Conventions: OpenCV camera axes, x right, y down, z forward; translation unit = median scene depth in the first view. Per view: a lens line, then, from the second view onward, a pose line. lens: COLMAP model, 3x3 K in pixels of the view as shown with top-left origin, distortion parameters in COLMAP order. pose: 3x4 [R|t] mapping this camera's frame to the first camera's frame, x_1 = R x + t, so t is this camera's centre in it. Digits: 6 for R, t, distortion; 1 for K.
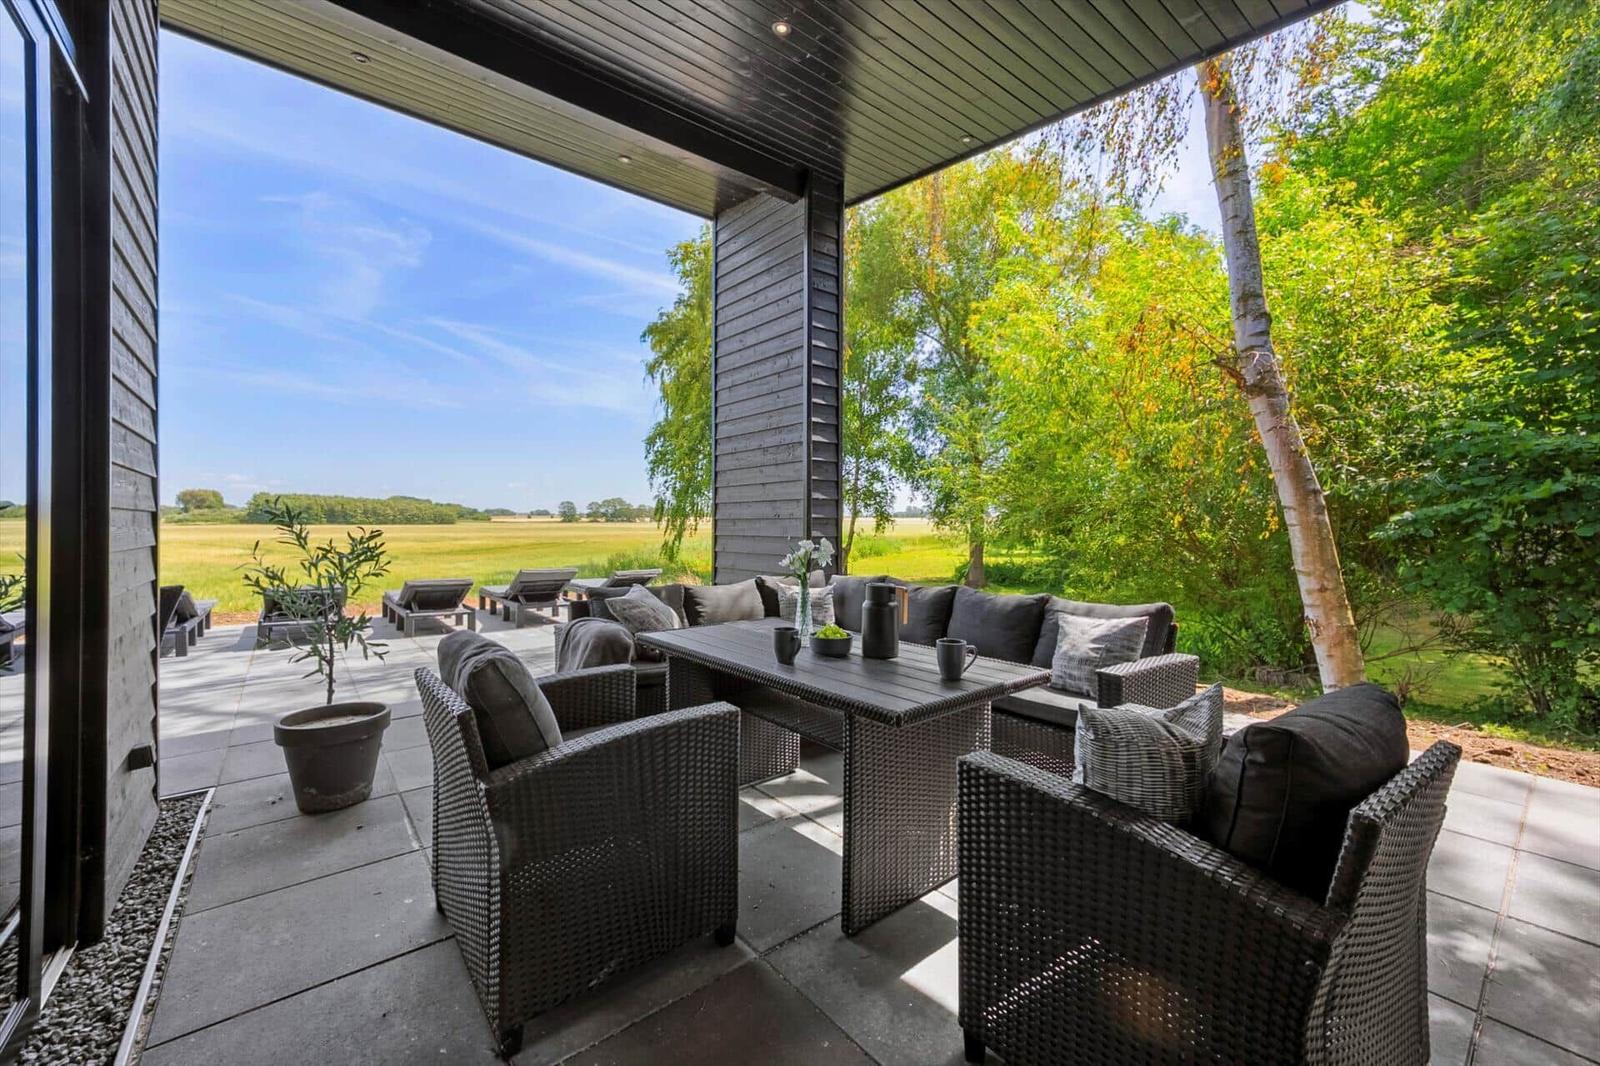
lens RADIAL K [[642.3, 0, 815.1], [0, 642.3, 530.1], [0, 0, 1]] dist [-0.020713, 0.000005]
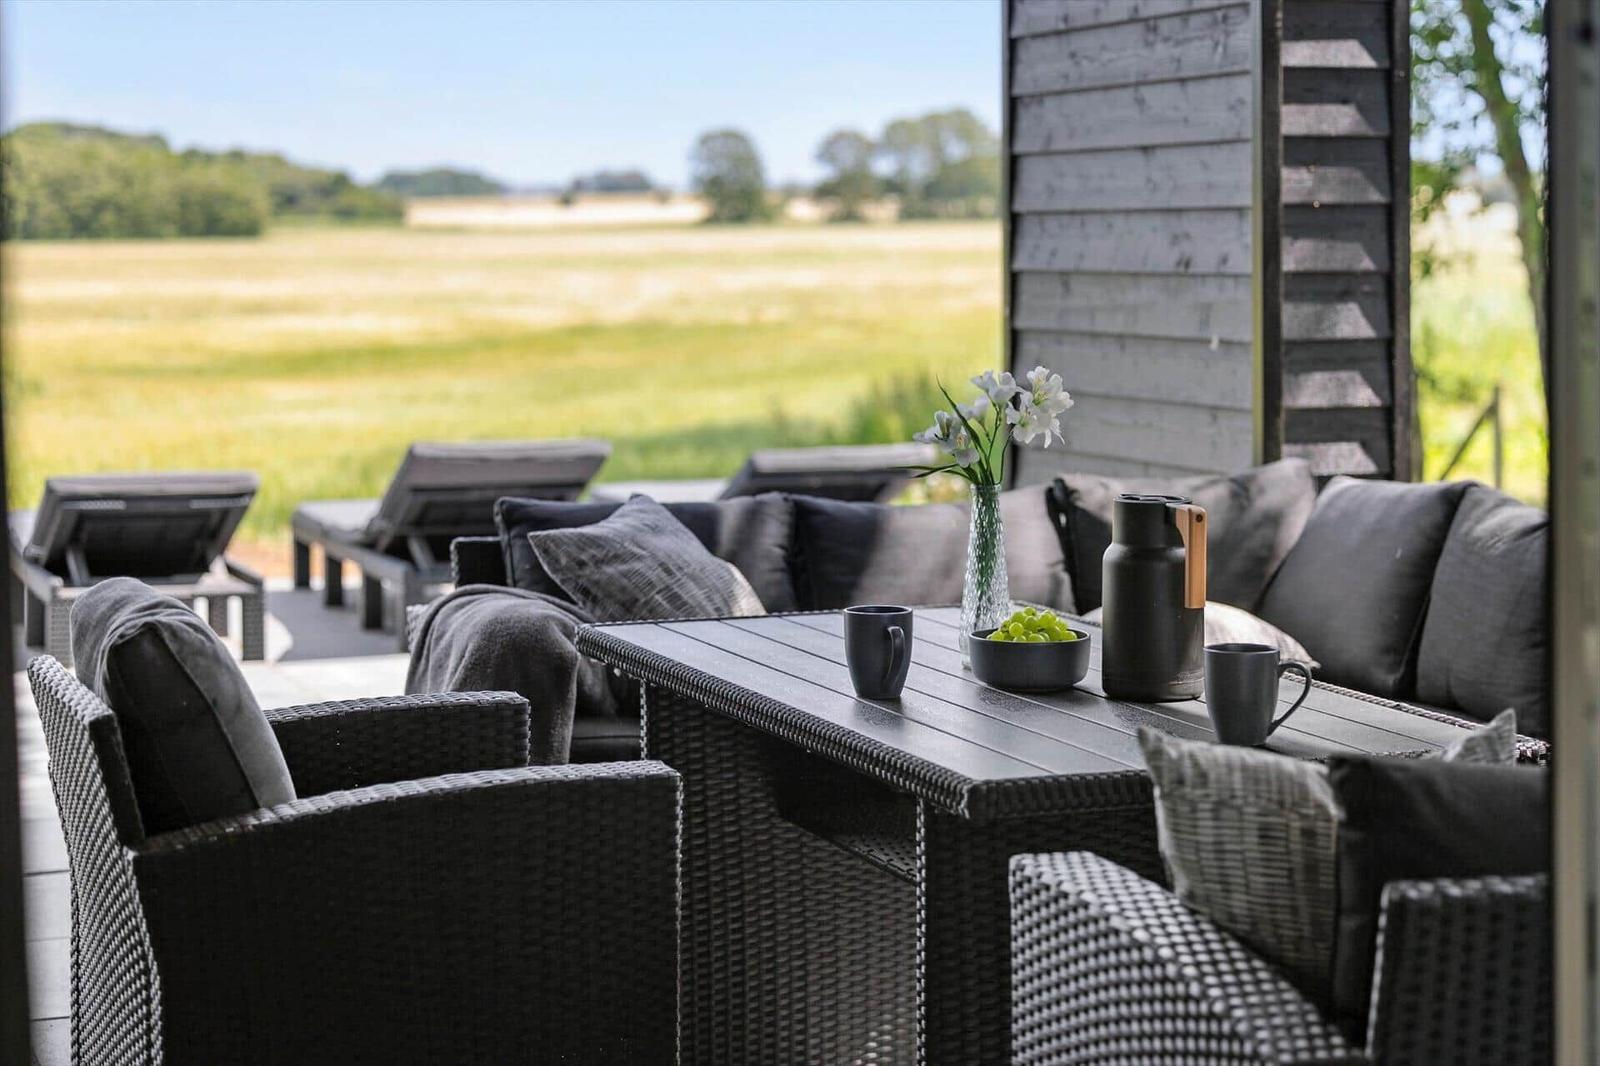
lens RADIAL K [[3234.9, 0, 800.0], [0, 3234.9, 533.0], [0, 0, 1]] dist [-0.058852, -0.210218]
pose [[0.939139, 0.023422, -0.342739, 0.188864], [0.005856, 0.996437, 0.084139, -0.017564], [0.343488, -0.081026, 0.935655, -0.267731]]
